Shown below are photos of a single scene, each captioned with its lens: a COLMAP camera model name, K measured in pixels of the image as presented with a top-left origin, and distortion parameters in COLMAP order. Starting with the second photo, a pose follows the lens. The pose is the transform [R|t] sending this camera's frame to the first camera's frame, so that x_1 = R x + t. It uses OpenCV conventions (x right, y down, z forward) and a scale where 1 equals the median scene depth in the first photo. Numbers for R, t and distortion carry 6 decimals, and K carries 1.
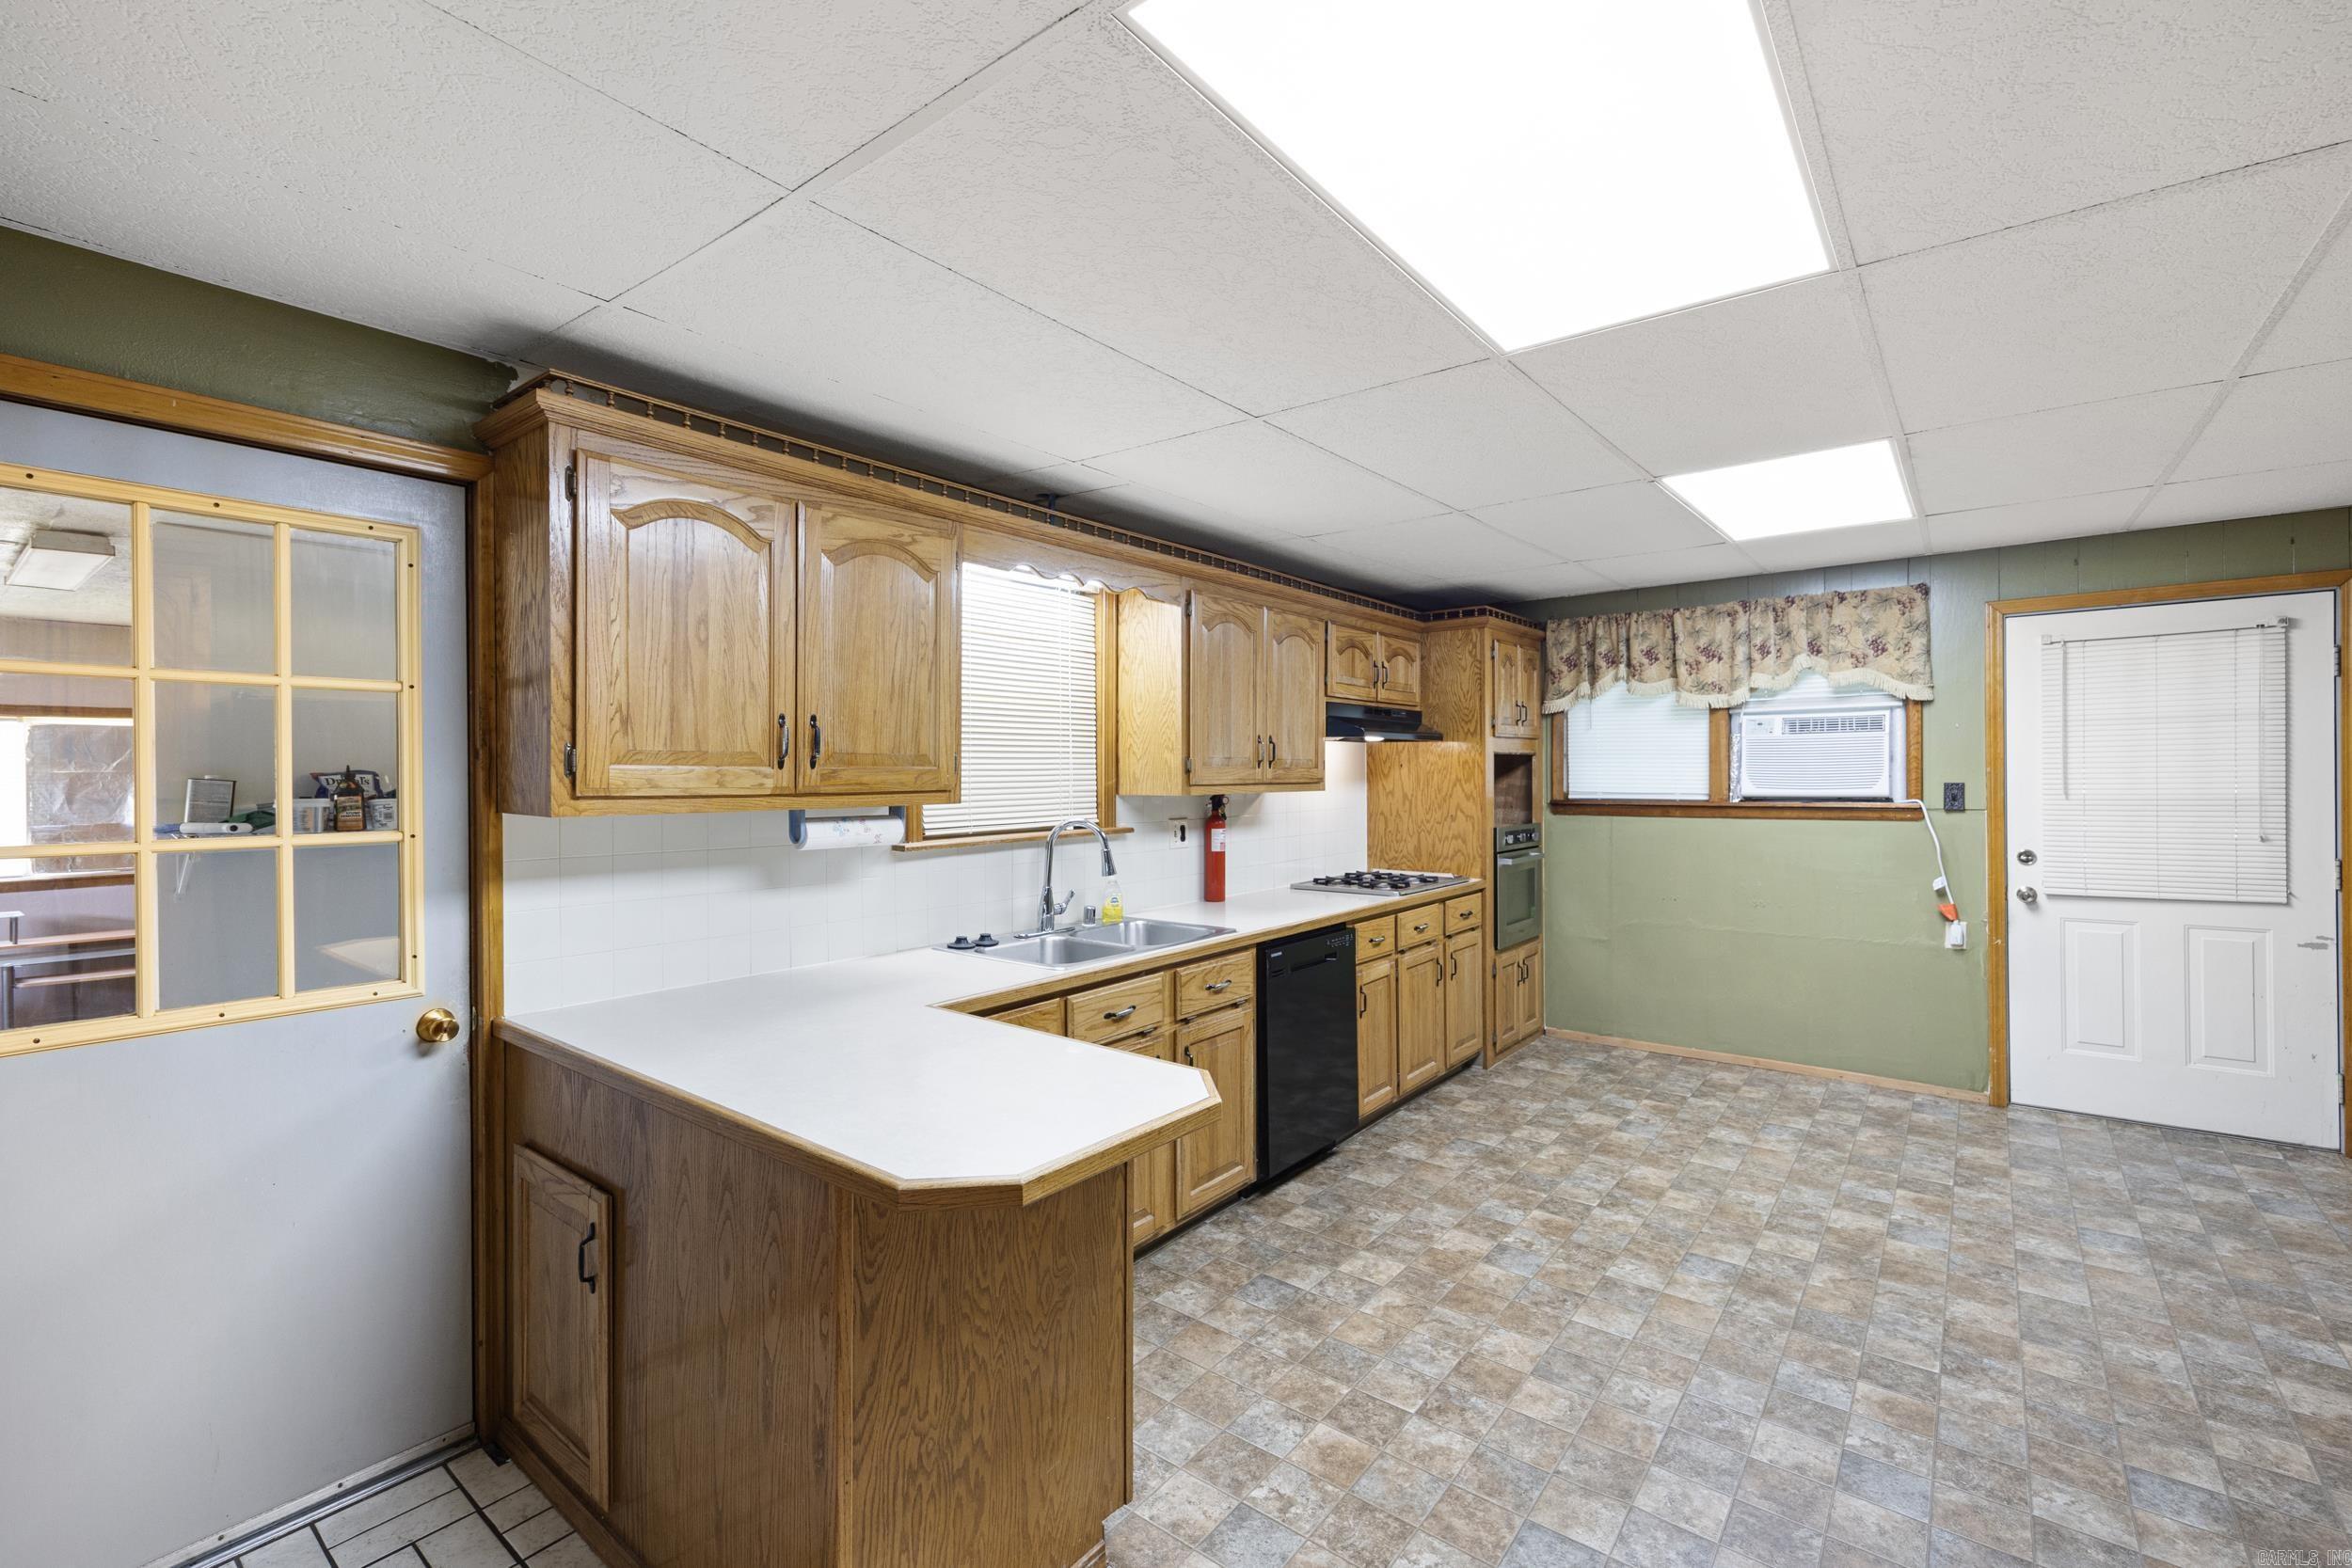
lens RADIAL K [[1010.6, 0, 1175.2], [0, 1010.6, 768.7], [0, 0, 1]] dist [0.001092, 0.000087]
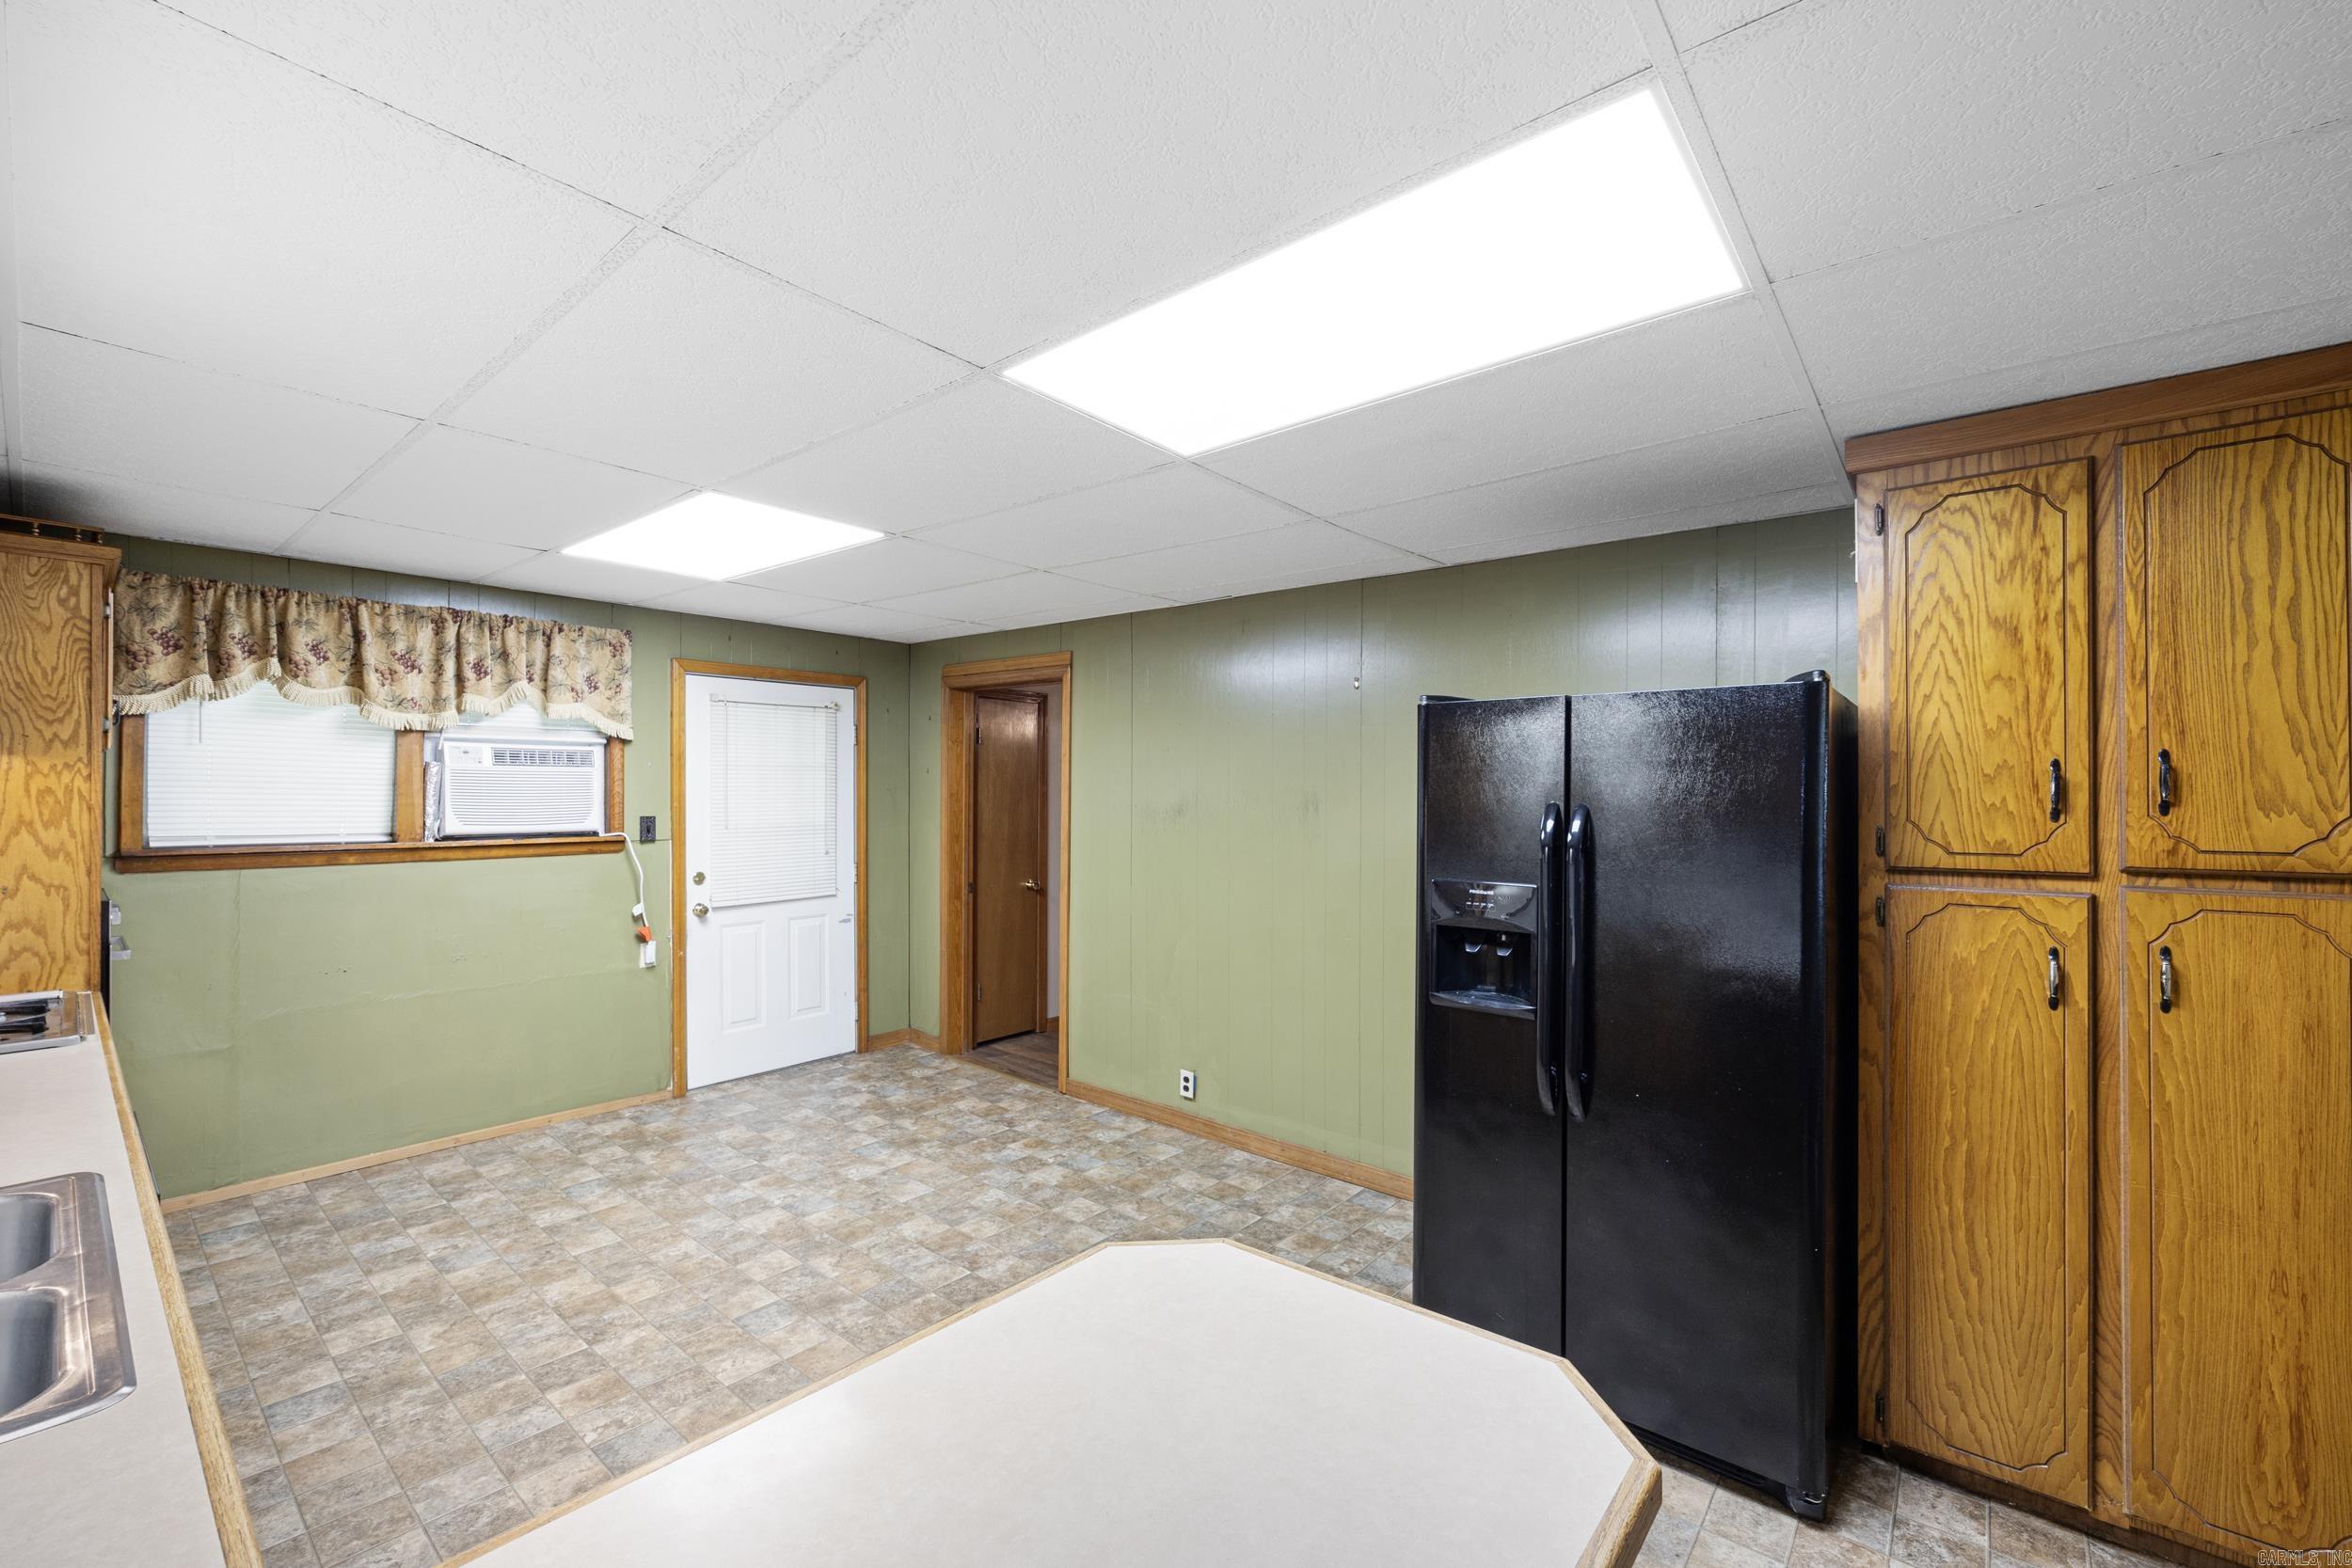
lens RADIAL K [[964.0, 0, 1201.1], [0, 964.0, 779.7], [0, 0, 1]] dist [-0.002199, -0.000093]
pose [[0.010893, 0.023103, 0.999674, -0.276206], [-0.008489, 0.999699, -0.023011, -0.006784], [-0.999905, -0.008236, 0.011085, 0.384034]]
